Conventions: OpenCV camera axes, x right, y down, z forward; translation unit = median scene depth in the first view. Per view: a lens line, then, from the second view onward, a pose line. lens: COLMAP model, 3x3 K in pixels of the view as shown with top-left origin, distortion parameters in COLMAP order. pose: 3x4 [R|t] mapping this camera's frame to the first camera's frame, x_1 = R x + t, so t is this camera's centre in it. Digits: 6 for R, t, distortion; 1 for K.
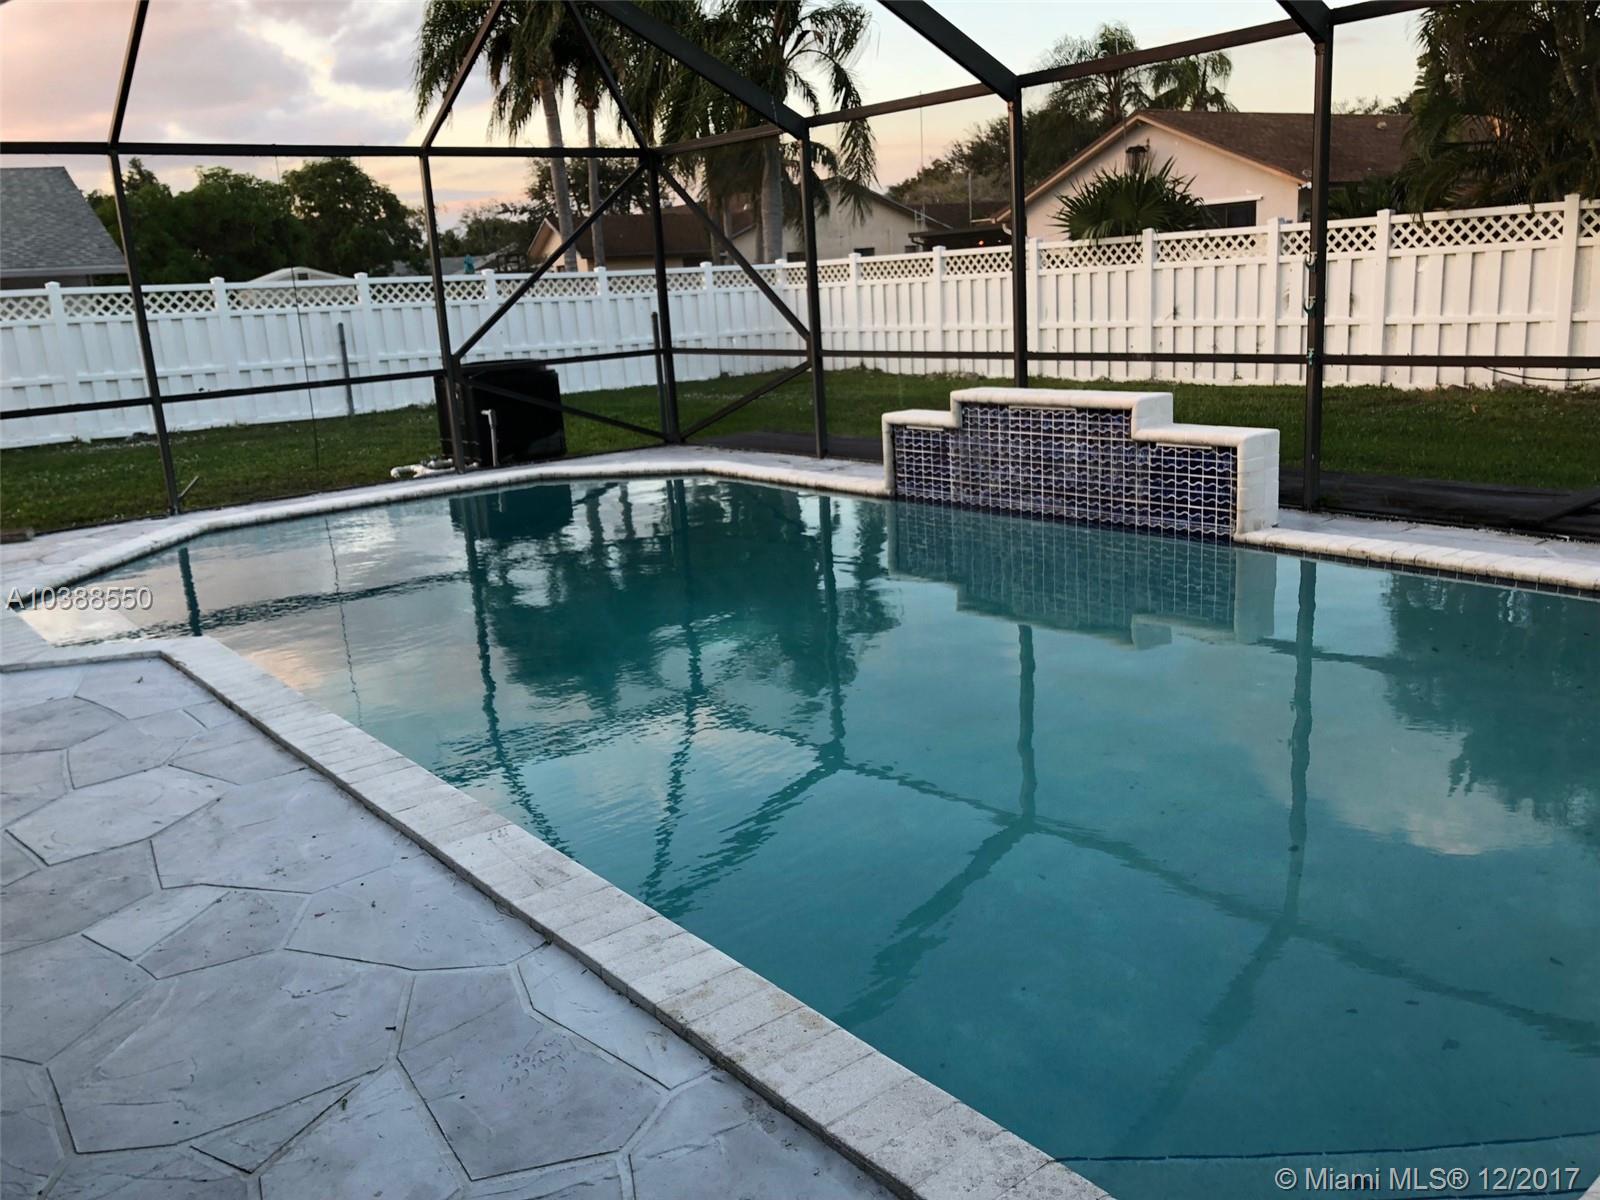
lens RADIAL K [[1326.4, 0, 802.6], [0, 1326.4, 608.2], [0, 0, 1]] dist [0.050035, 0.003804]
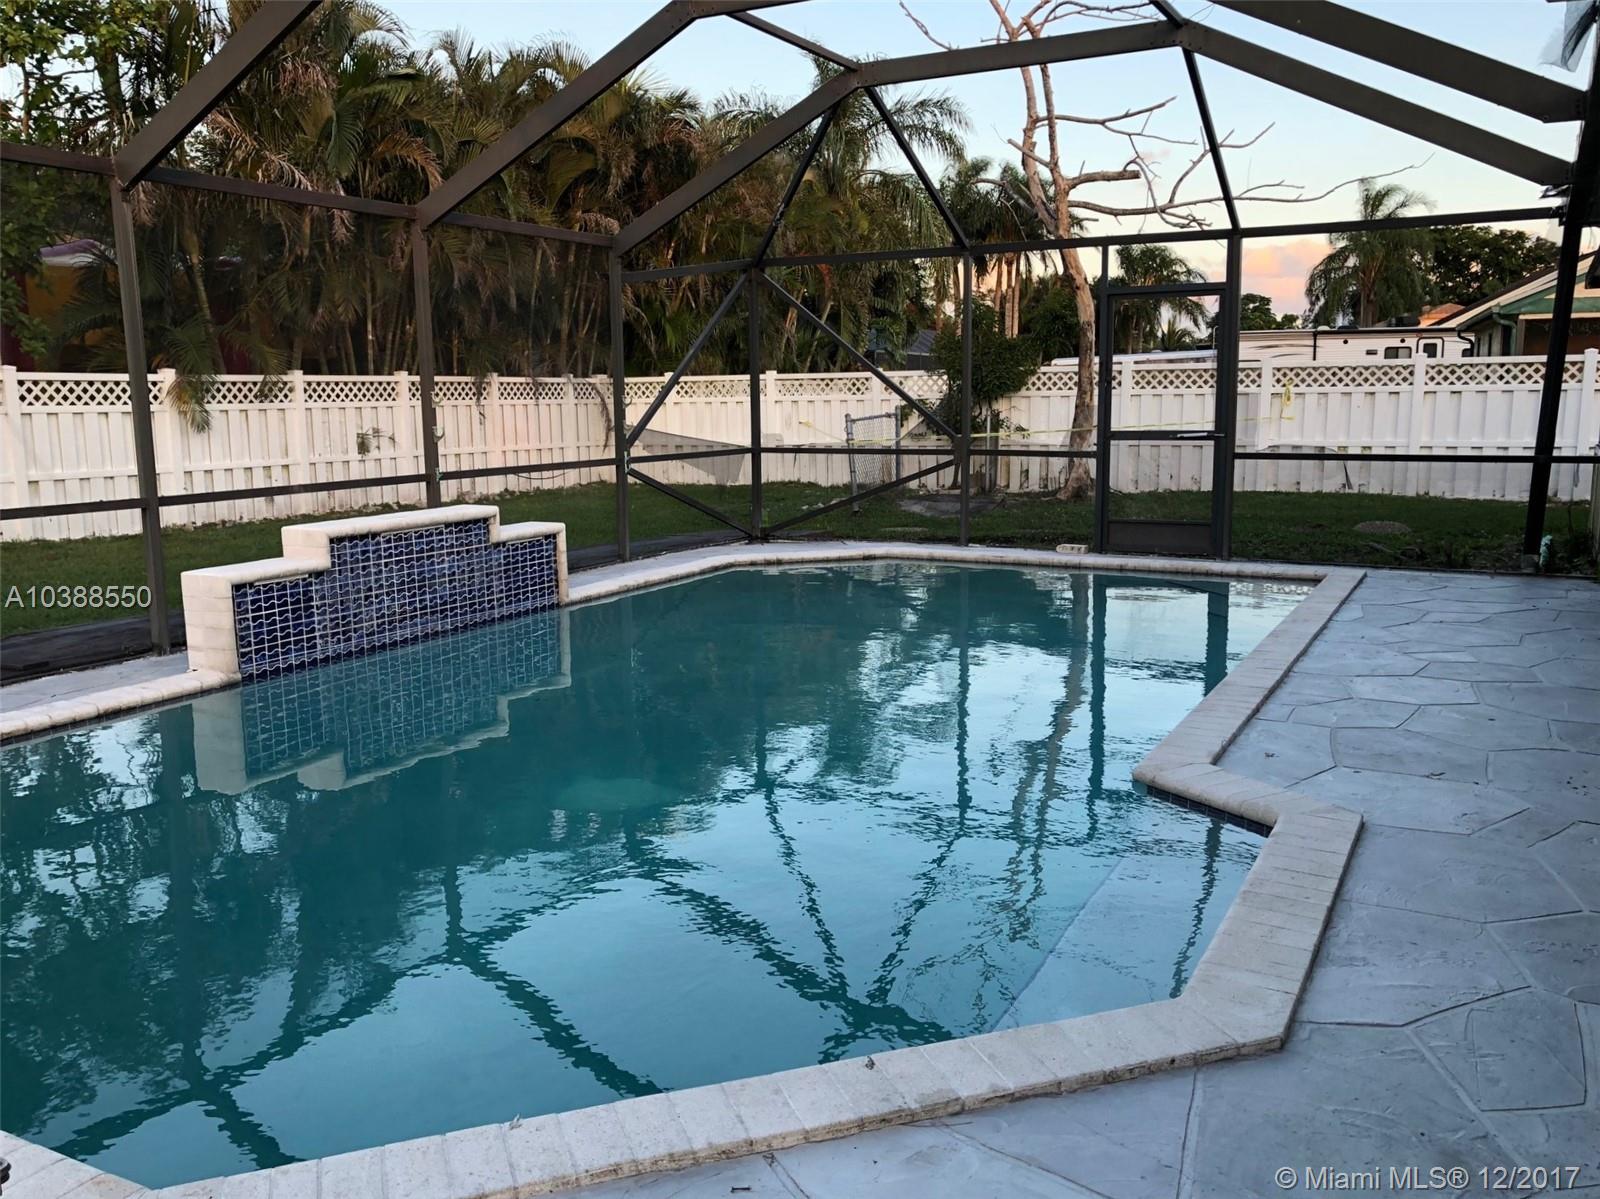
lens RADIAL K [[1326.4, 0, 801.1], [0, 1326.4, 596.3], [0, 0, 1]] dist [0.050035, 0.003804]
pose [[-0.386886, -0.076492, 0.918949, -0.838146], [0.264199, 0.945580, 0.189939, -0.212117], [-0.883469, 0.316271, -0.345623, 1.082395]]
